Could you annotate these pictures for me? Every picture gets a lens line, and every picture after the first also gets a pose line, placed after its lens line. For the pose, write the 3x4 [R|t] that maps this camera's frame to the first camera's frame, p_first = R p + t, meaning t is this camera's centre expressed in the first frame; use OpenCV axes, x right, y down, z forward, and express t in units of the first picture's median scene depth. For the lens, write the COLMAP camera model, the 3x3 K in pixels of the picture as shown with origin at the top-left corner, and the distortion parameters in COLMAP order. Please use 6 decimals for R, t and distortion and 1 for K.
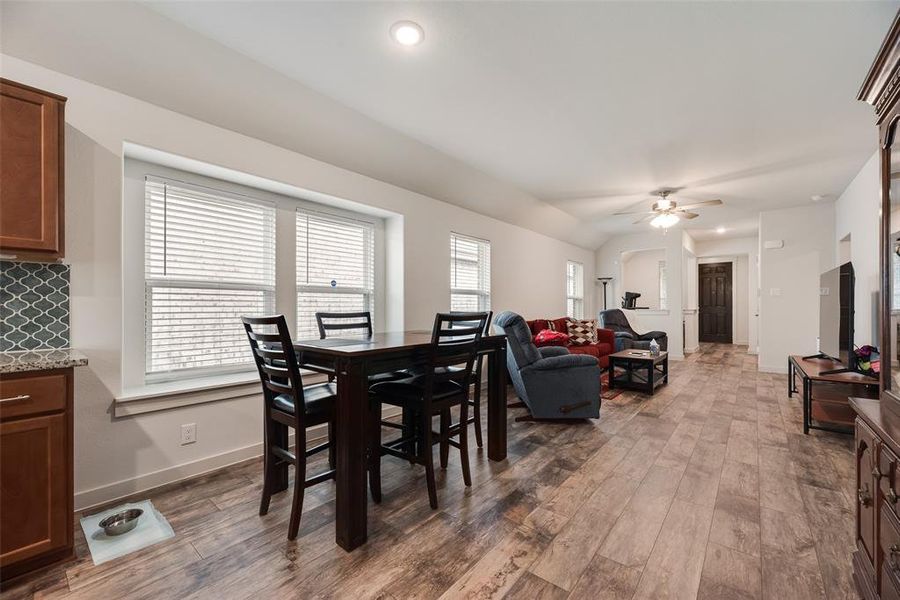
lens RADIAL K [[363.4, 0, 446.8], [0, 363.4, 307.9], [0, 0, 1]] dist [0.001577, -0.000624]
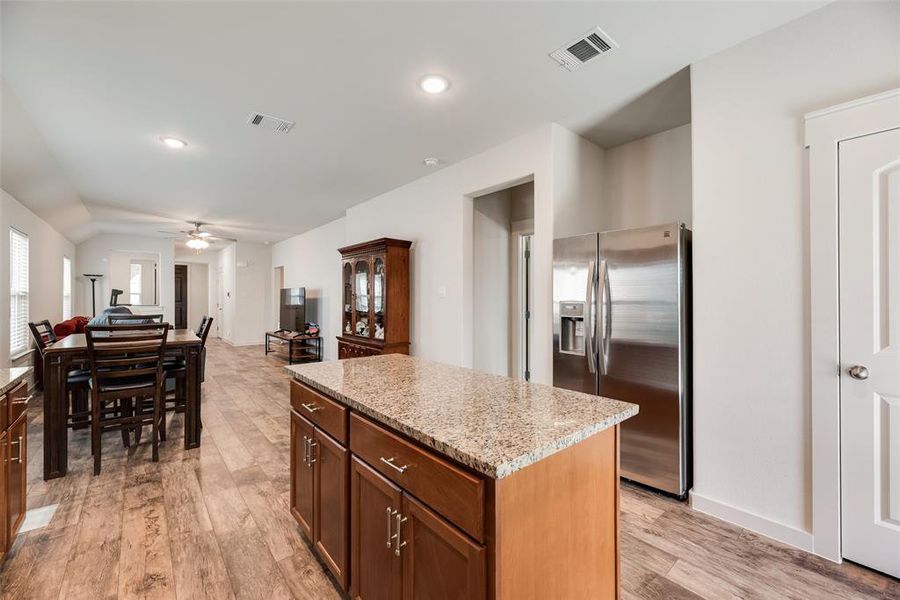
lens RADIAL K [[363.4, 0, 455.1], [0, 363.4, 300.5], [0, 0, 1]] dist [0.001577, -0.000624]
pose [[0.158171, -0.001647, 0.987410, -1.159897], [-0.004089, 0.999989, 0.002323, -0.057625], [-0.987403, -0.004405, 0.158162, -0.361578]]
